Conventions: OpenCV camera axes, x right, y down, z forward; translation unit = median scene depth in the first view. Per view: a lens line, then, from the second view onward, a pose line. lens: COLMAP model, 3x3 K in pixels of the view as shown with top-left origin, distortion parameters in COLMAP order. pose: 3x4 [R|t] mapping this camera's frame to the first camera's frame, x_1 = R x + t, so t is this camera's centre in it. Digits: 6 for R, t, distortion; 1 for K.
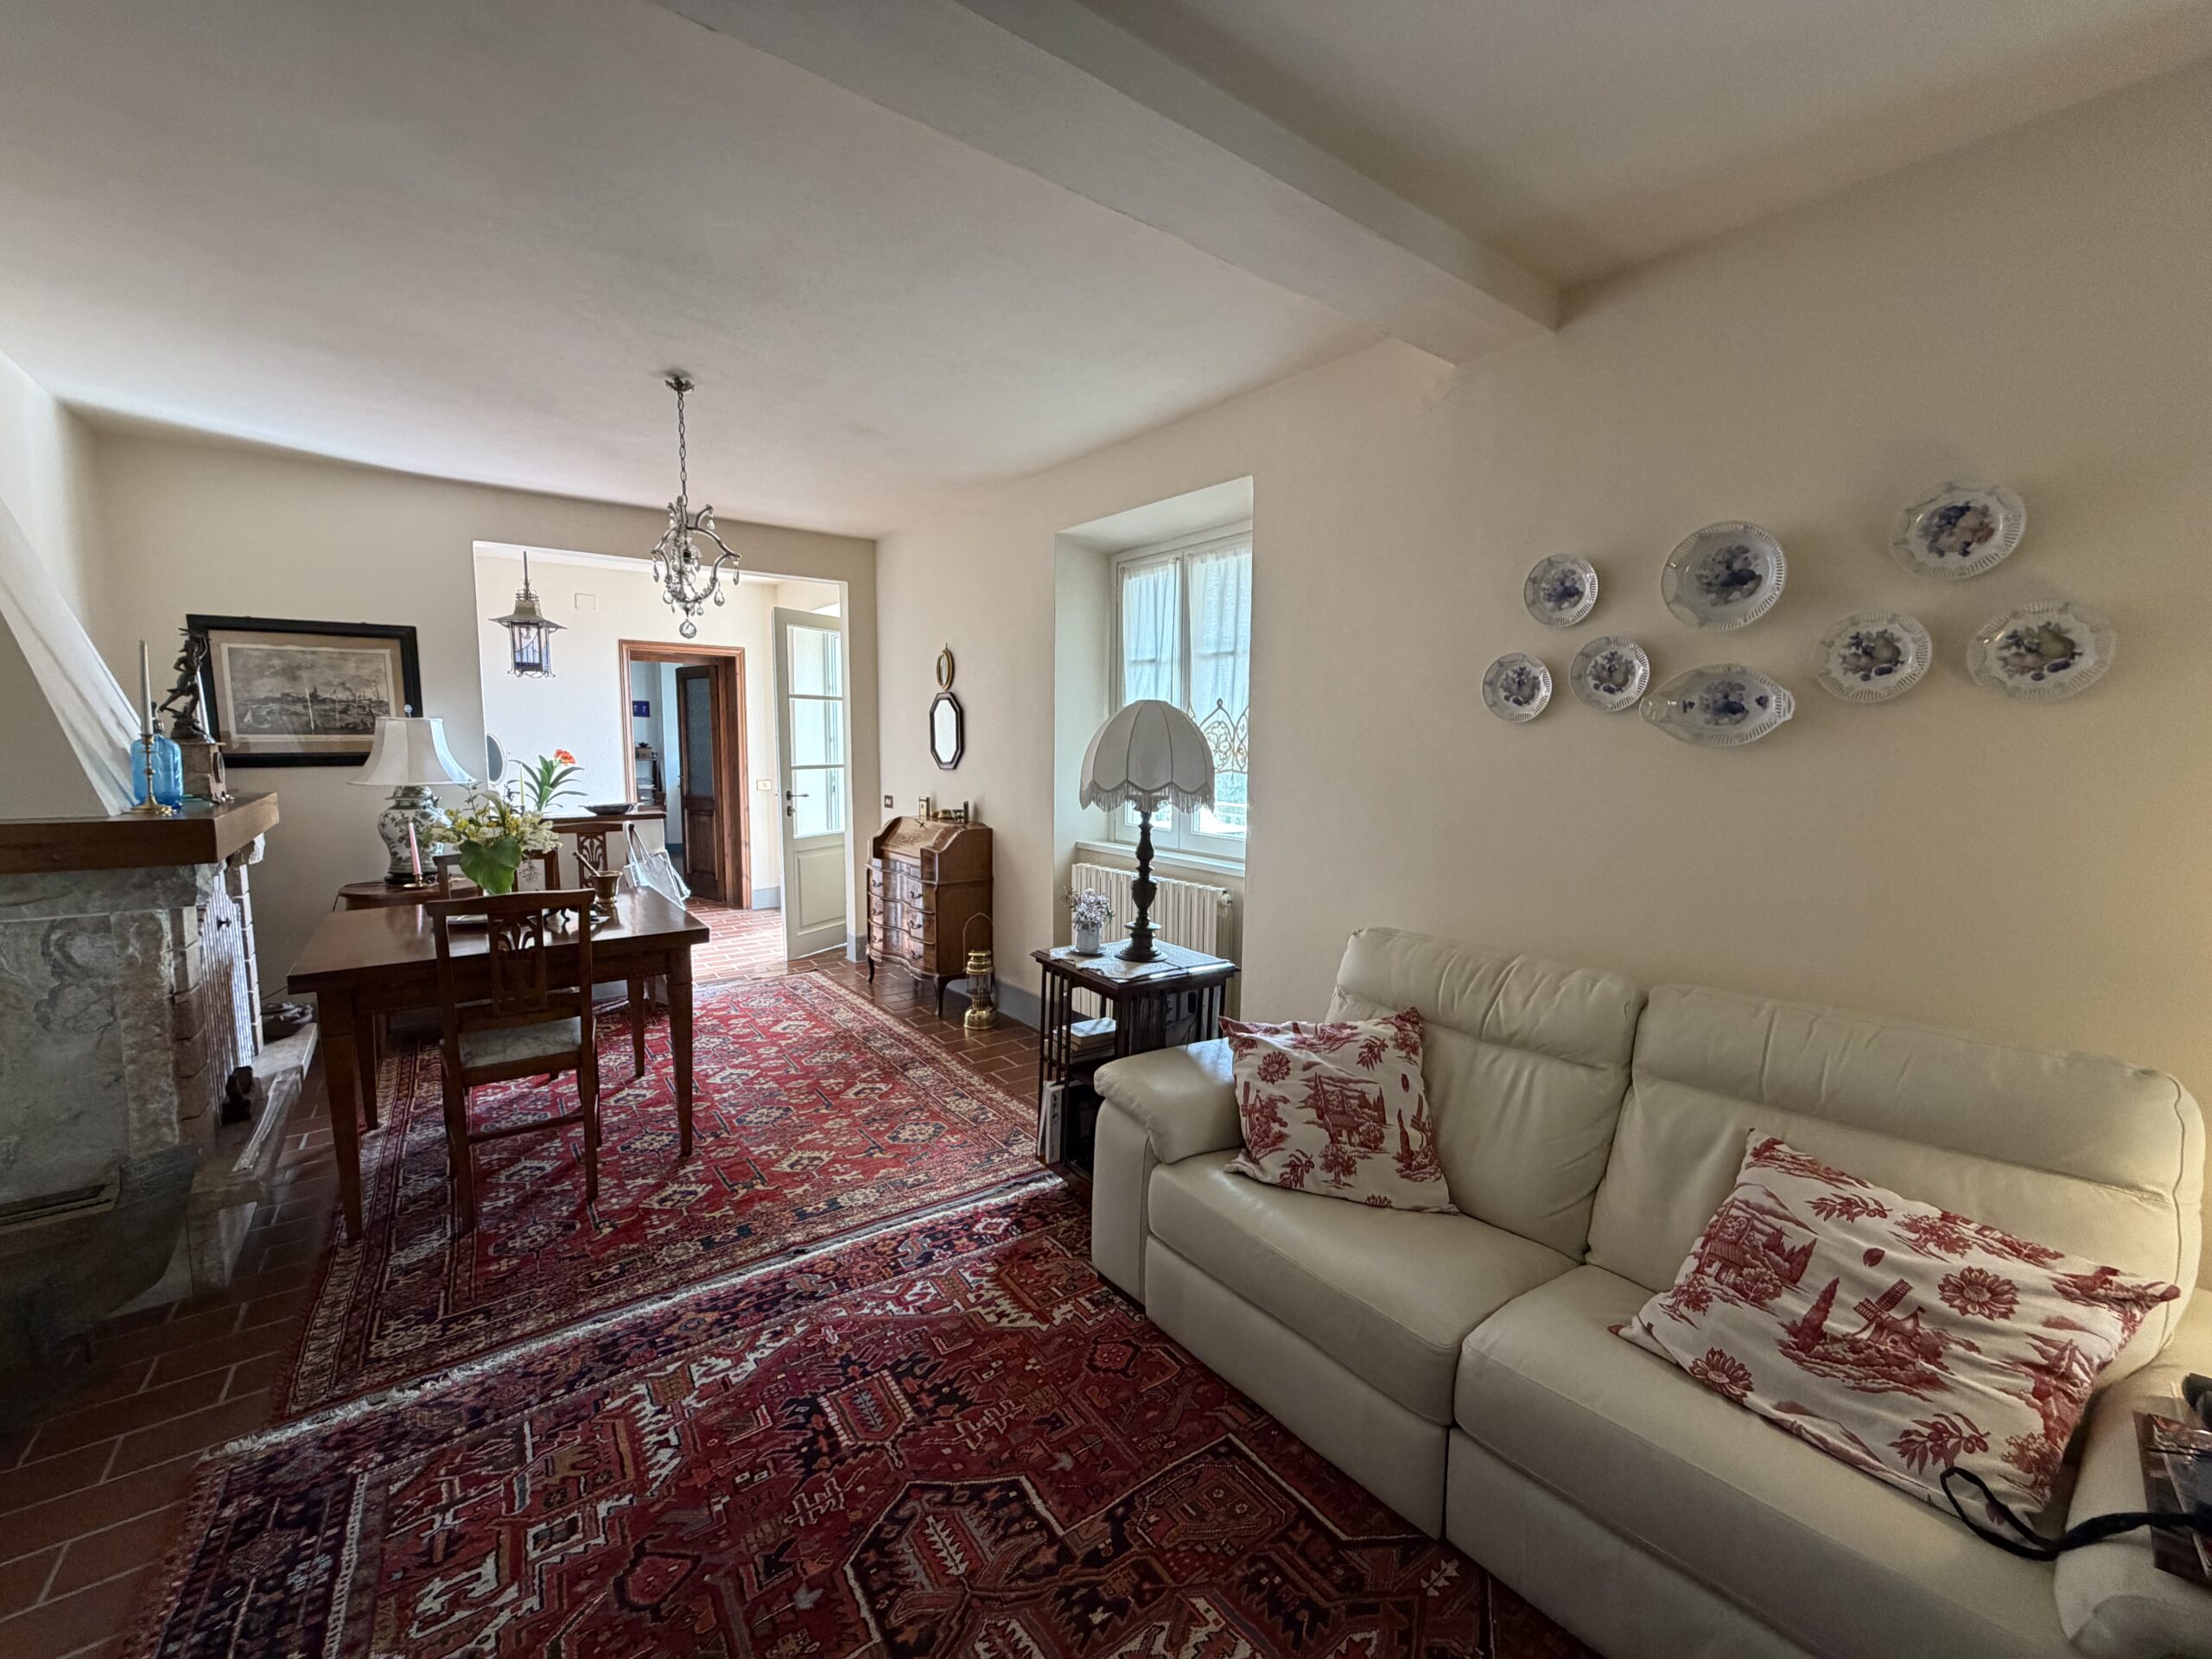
lens RADIAL K [[880.1, 0, 1094.9], [0, 880.1, 830.9], [0, 0, 1]] dist [0.000486, -0.000211]
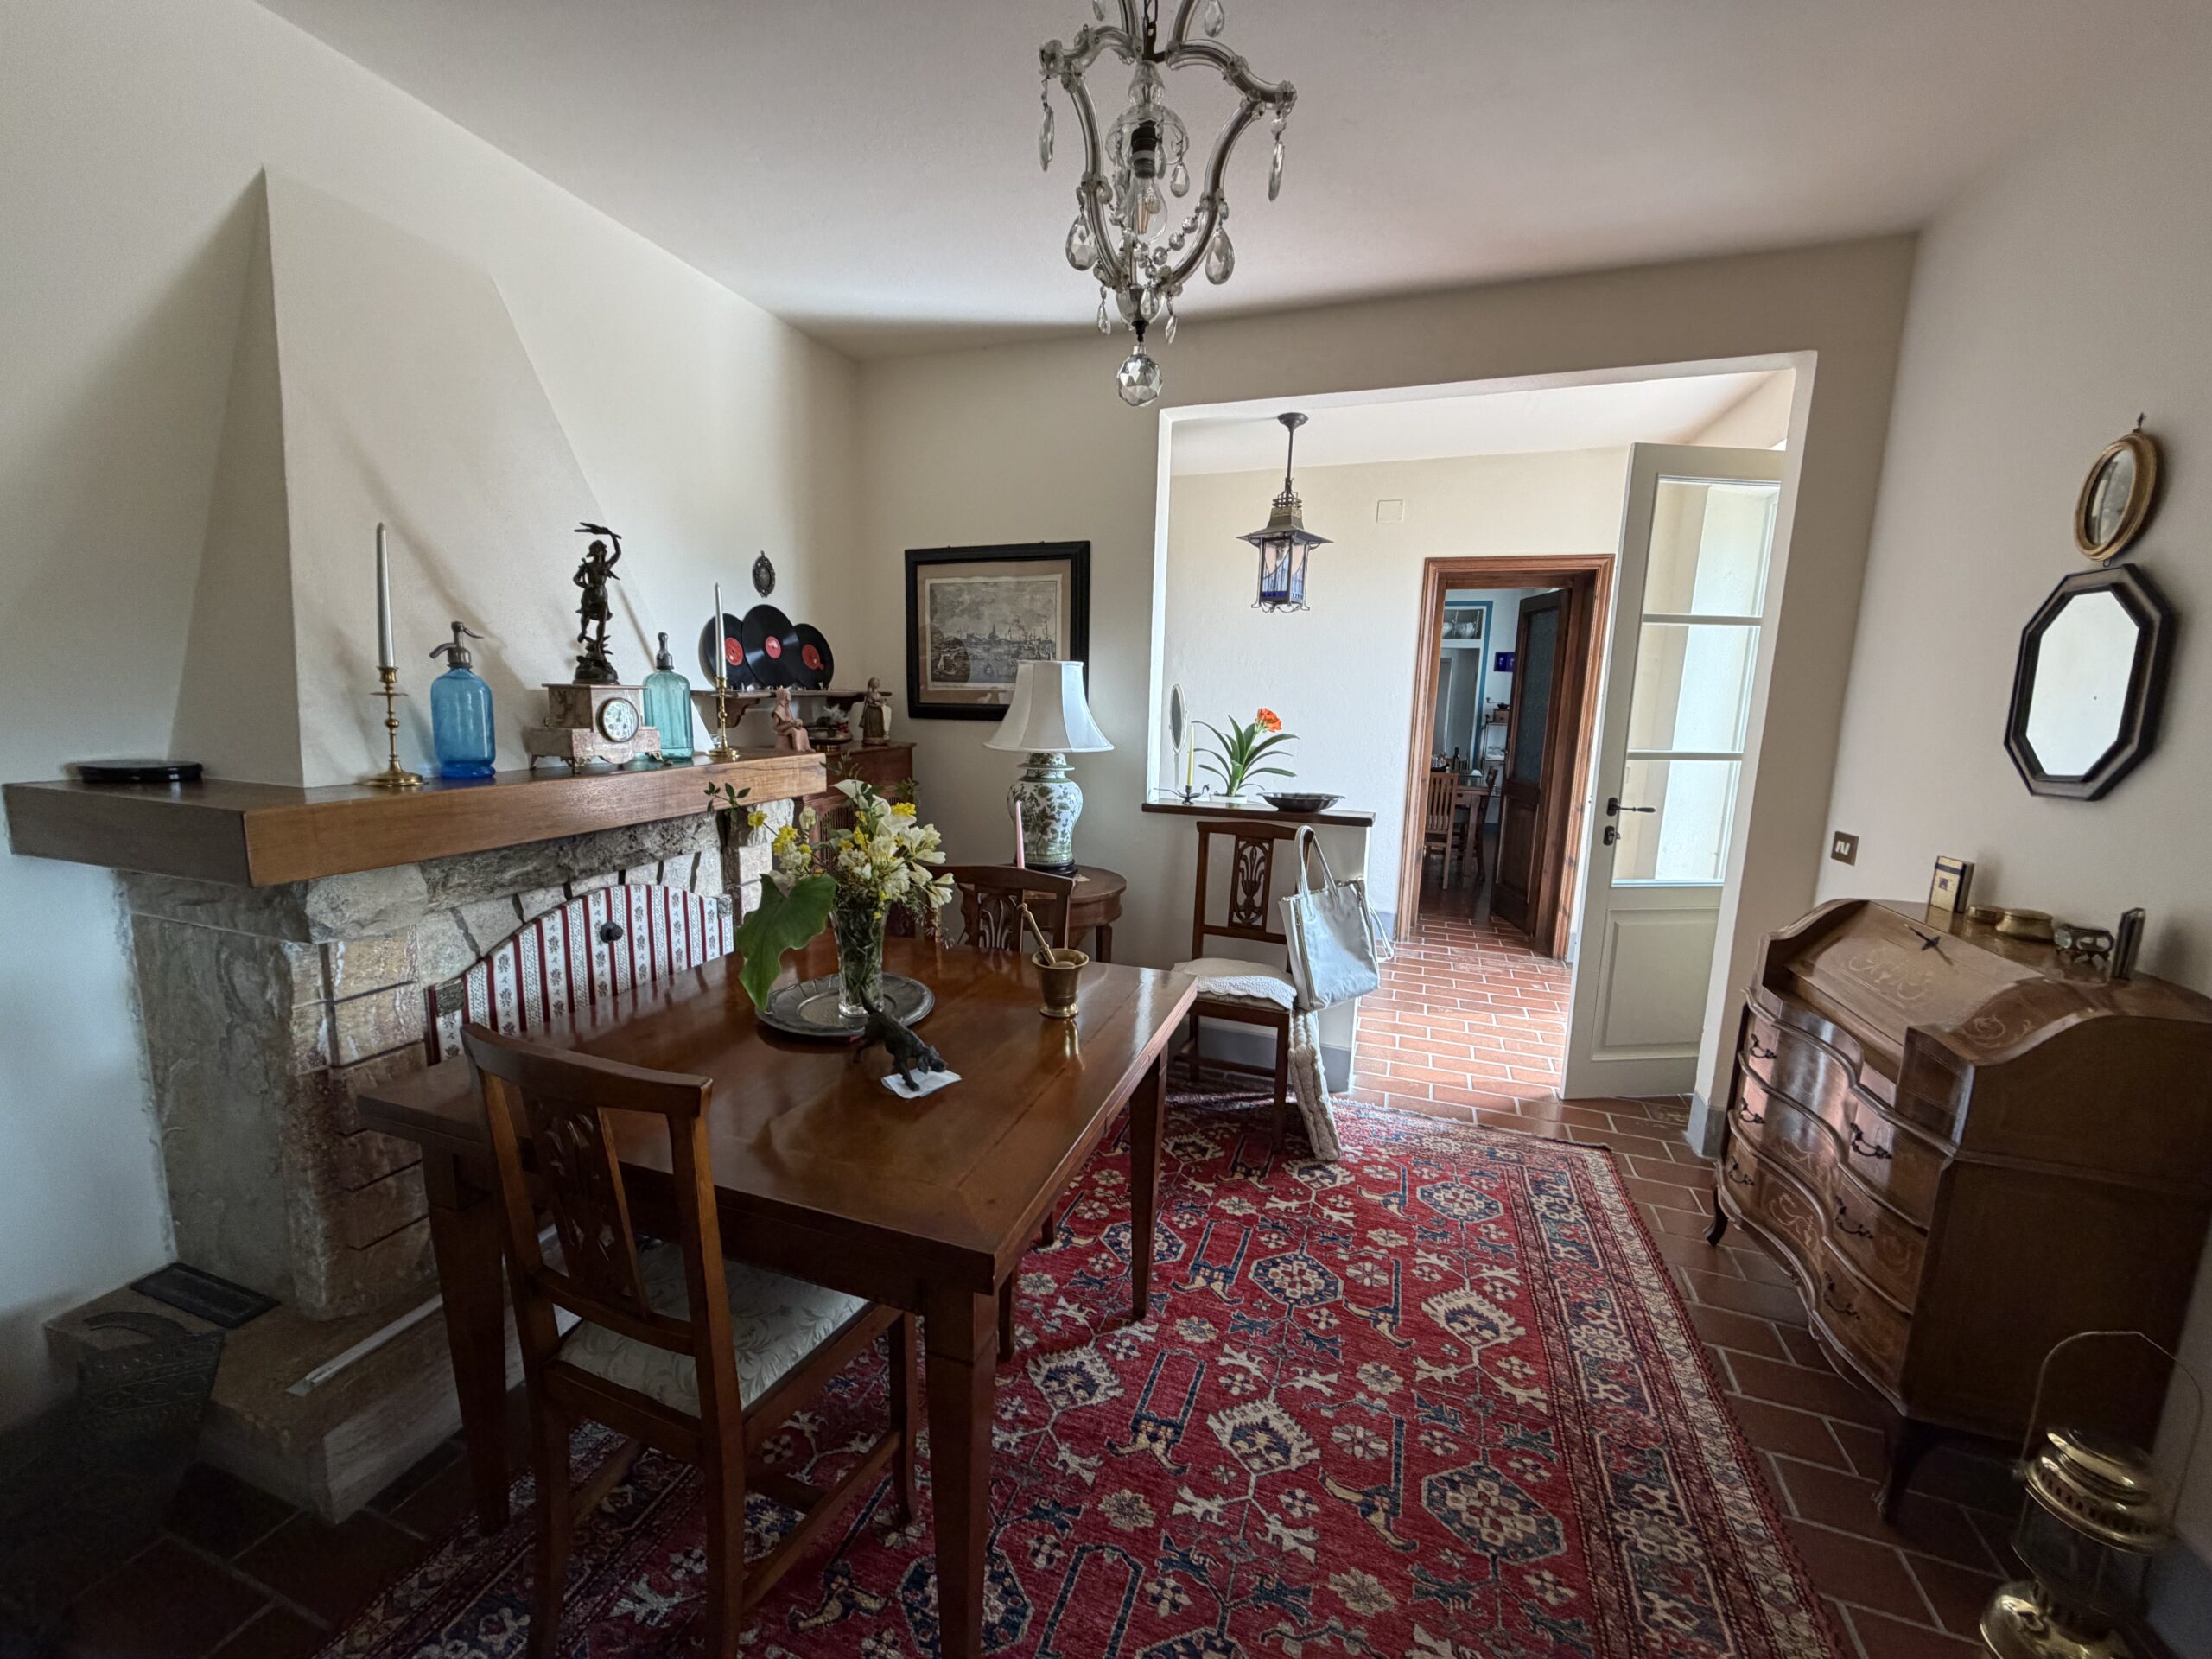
lens RADIAL K [[880.1, 0, 1094.9], [0, 880.1, 830.9], [0, 0, 1]] dist [0.000486, -0.000211]
pose [[0.564216, 0.140401, -0.813602, -0.106767], [-0.105317, 0.989624, 0.097741, -0.054587], [0.818882, 0.030539, 0.573148, 0.530239]]
